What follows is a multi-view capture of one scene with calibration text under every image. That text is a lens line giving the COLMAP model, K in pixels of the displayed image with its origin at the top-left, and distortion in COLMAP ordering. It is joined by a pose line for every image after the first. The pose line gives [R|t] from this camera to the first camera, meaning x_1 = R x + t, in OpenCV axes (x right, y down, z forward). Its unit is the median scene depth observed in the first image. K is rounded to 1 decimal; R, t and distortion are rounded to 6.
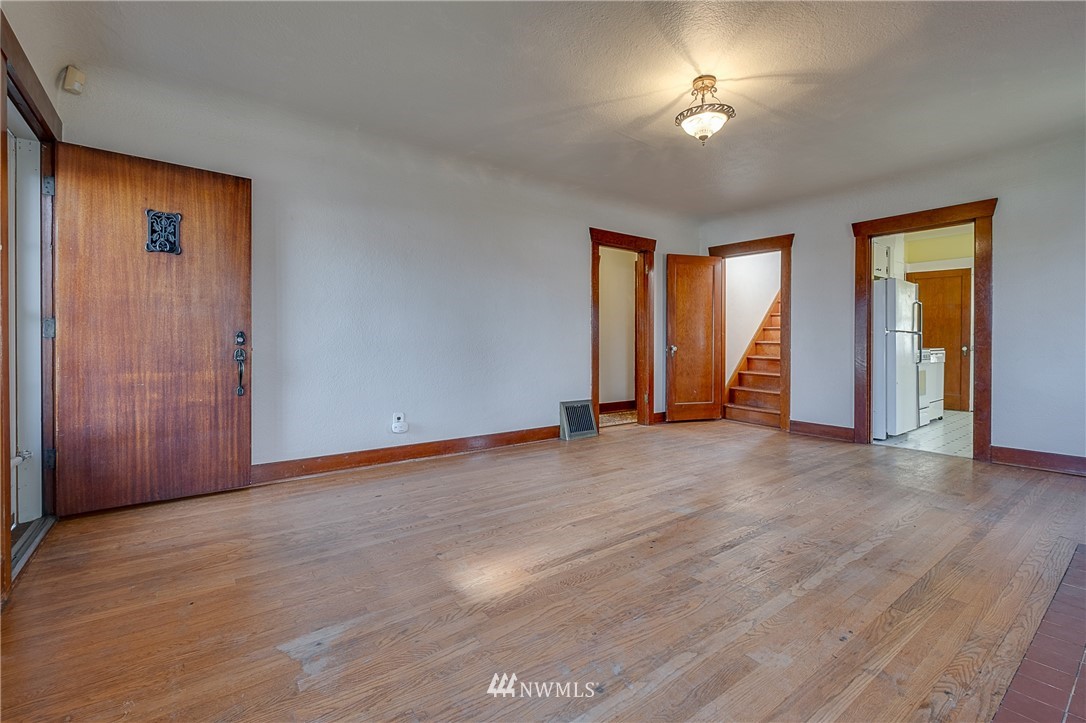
lens RADIAL K [[493.1, 0, 528.0], [0, 493.1, 346.7], [0, 0, 1]] dist [0.000195, -0.000109]
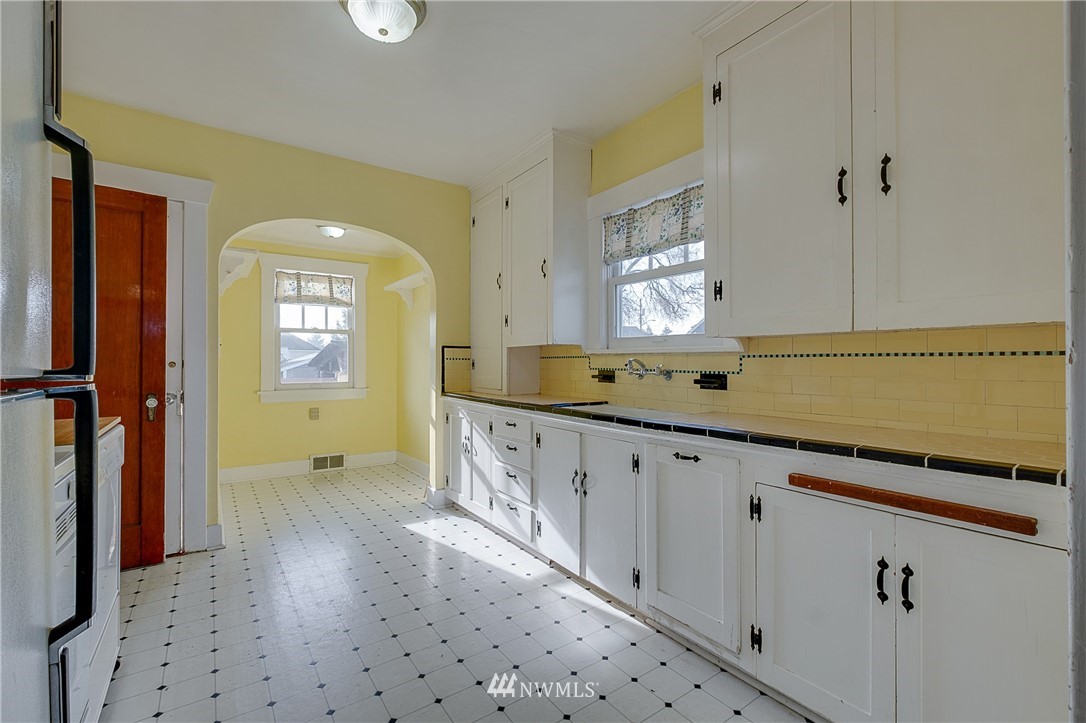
lens RADIAL K [[460.2, 0, 541.0], [0, 460.2, 357.3], [0, 0, 1]] dist [0.002052, -0.000236]
pose [[0.013087, 0.005933, 0.999897, 0.668073], [0.005106, 0.999969, -0.006001, -0.033024], [-0.999901, 0.005184, 0.013056, 0.866982]]
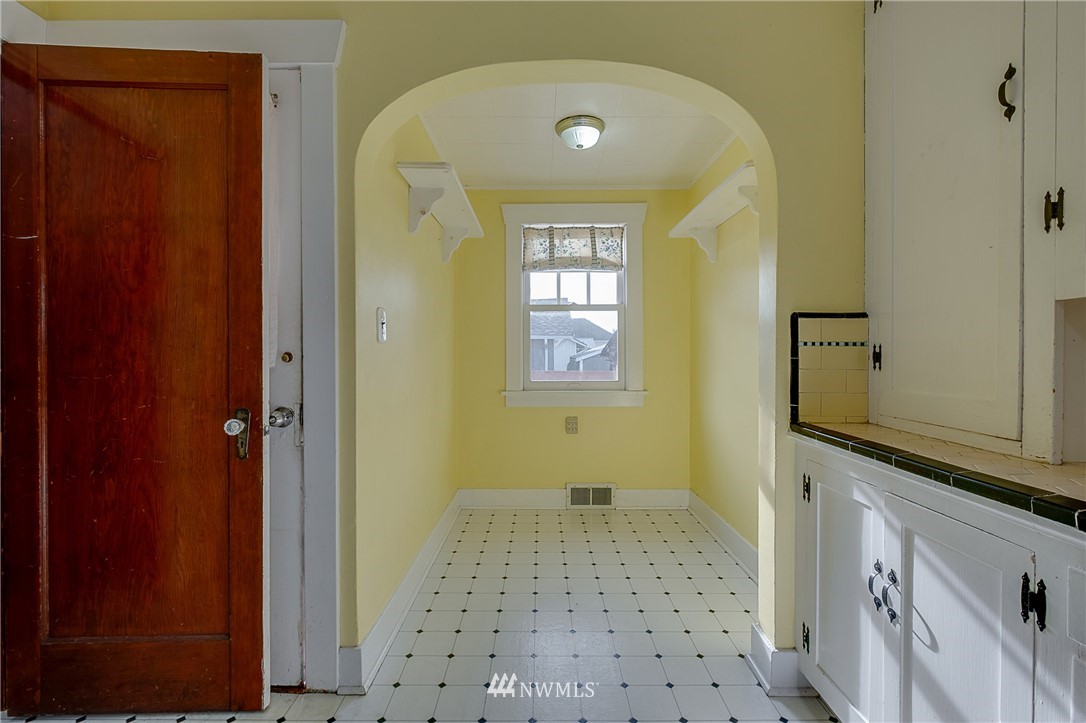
lens RADIAL K [[469.4, 0, 533.8], [0, 469.4, 360.4], [0, 0, 1]] dist [-0.002116, -0.000654]
pose [[0.602928, -0.020773, 0.797525, 0.997039], [0.009599, 0.999777, 0.018784, -0.032315], [-0.797738, -0.003670, 0.602993, 0.968480]]
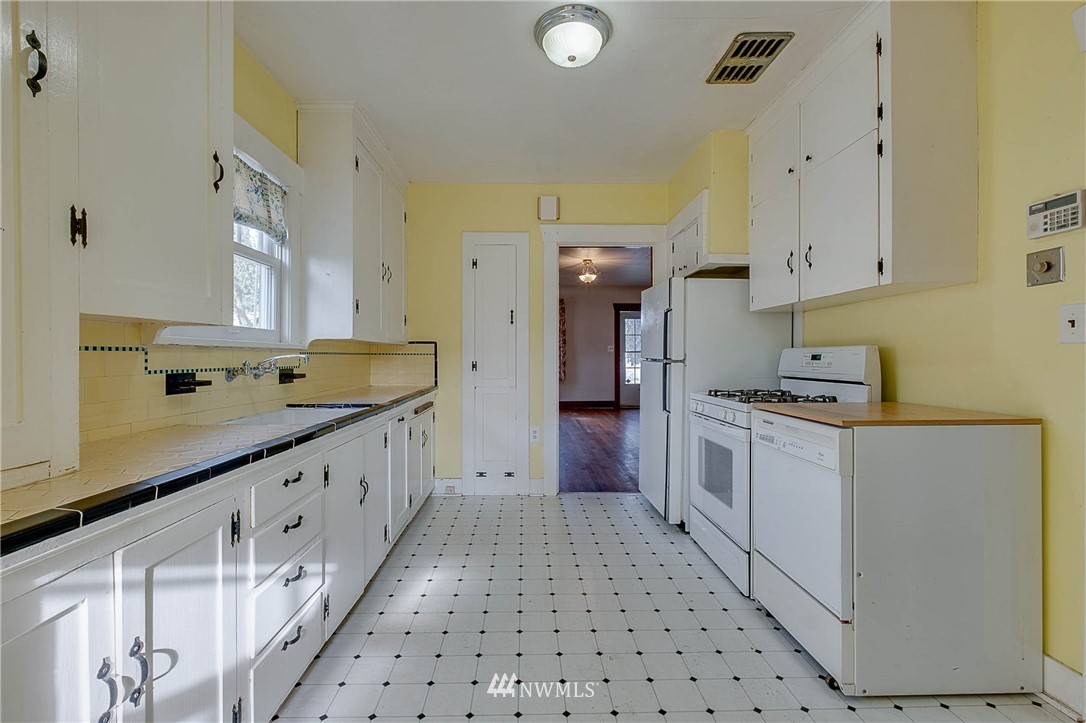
lens RADIAL K [[460.2, 0, 541.0], [0, 460.2, 357.3], [0, 0, 1]] dist [0.002052, -0.000236]
pose [[-0.563037, 0.001197, -0.826431, 1.295836], [-0.003007, 0.999989, 0.003497, -0.033385], [0.826426, 0.004454, -0.563028, 1.165152]]
